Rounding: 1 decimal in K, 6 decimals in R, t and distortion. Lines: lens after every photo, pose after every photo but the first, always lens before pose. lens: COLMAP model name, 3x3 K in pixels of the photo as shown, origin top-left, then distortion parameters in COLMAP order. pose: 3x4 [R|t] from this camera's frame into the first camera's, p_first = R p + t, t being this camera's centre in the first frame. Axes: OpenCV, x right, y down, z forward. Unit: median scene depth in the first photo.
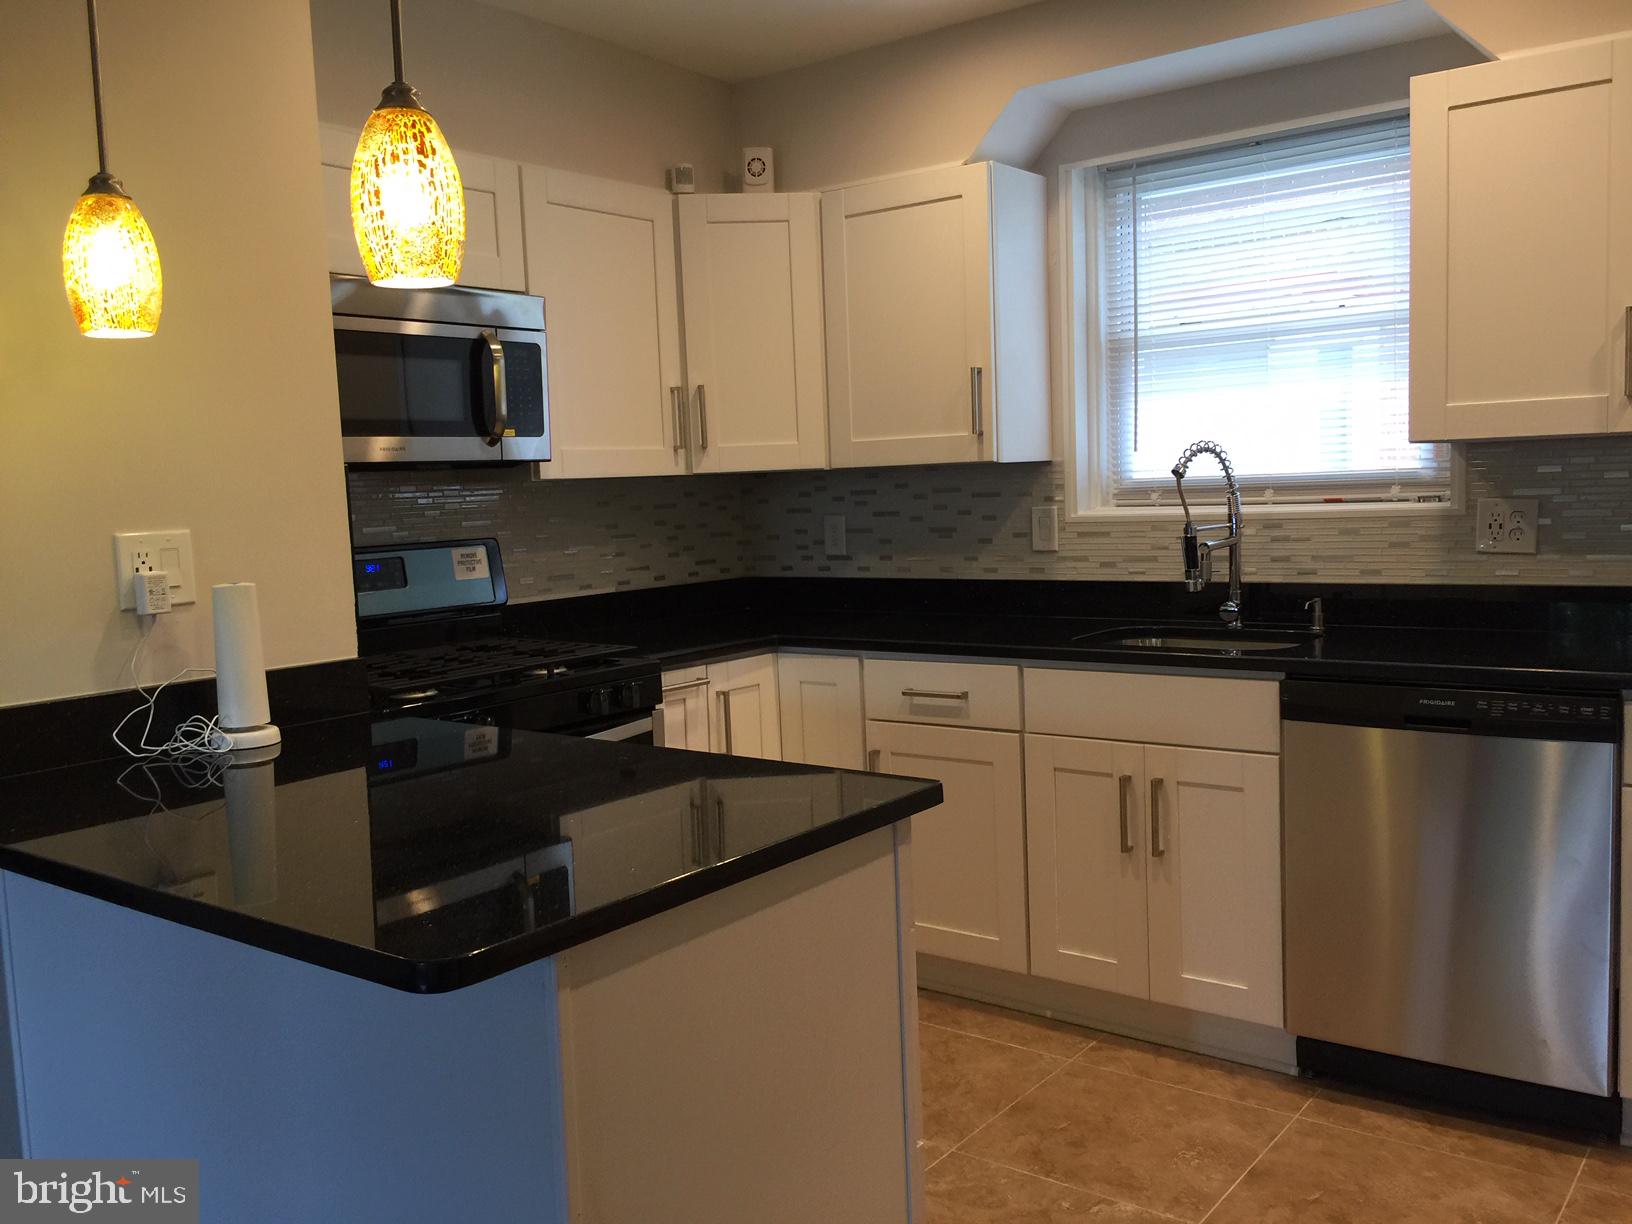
lens RADIAL K [[1389.4, 0, 817.2], [0, 1389.4, 622.5], [0, 0, 1]] dist [0.023291, 0.005116]
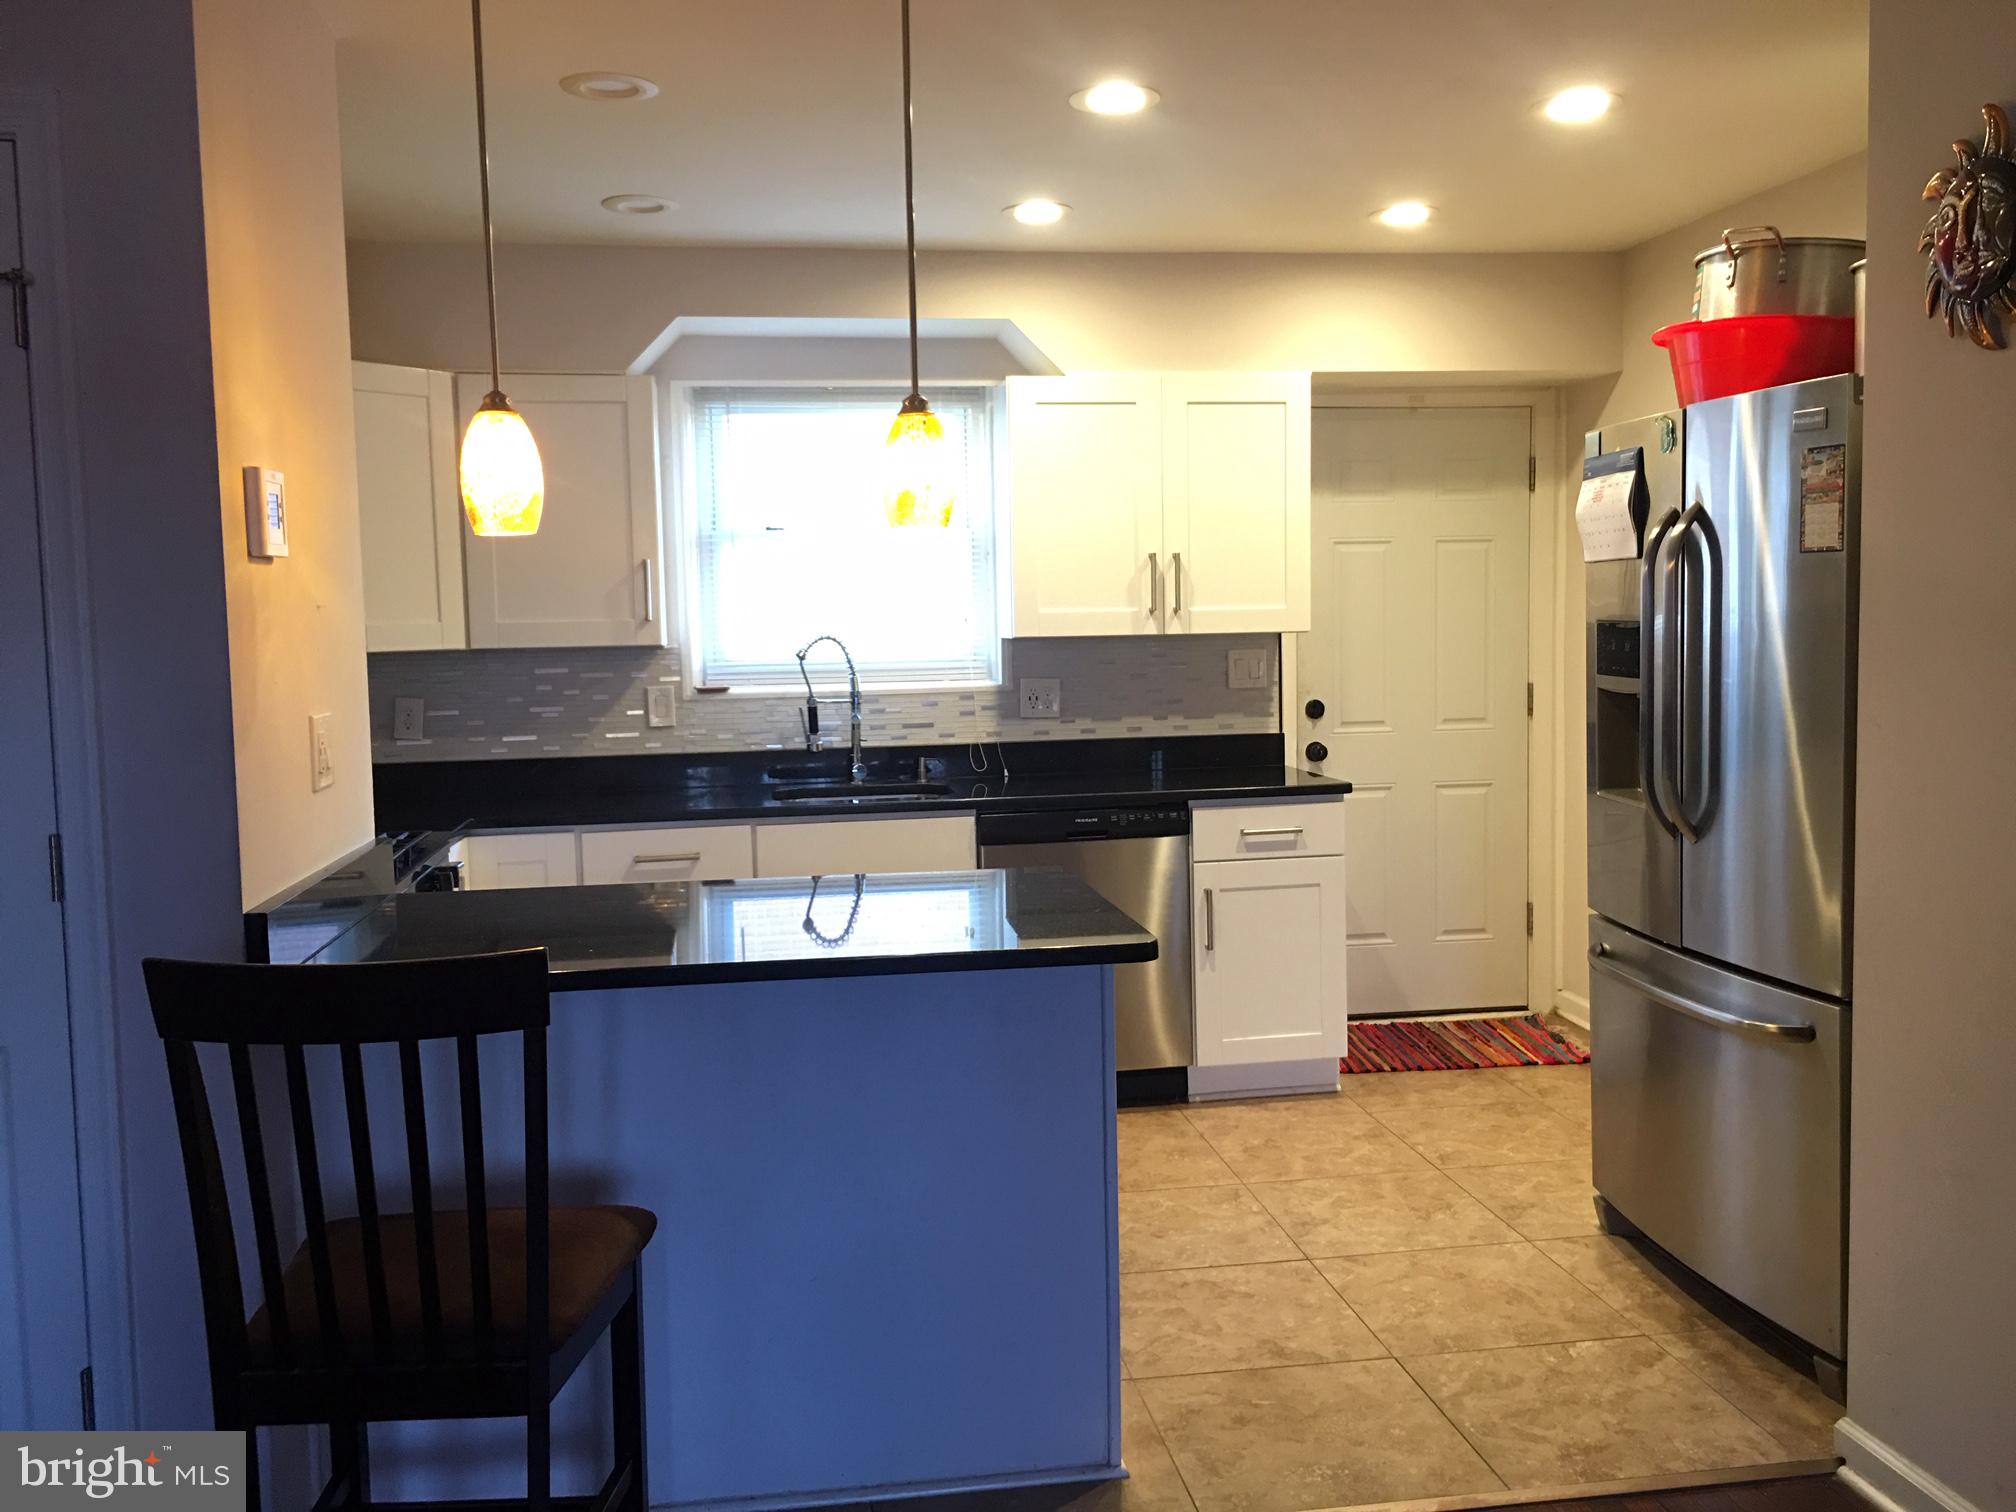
lens RADIAL K [[1708.2, 0, 1007.6], [0, 1708.2, 750.7], [0, 0, 1]] dist [0.051818, -0.063547]
pose [[0.697186, -0.031924, 0.716180, -0.682536], [0.065572, 0.997660, -0.019361, 0.012071], [-0.713886, 0.060460, 0.697647, -0.134170]]
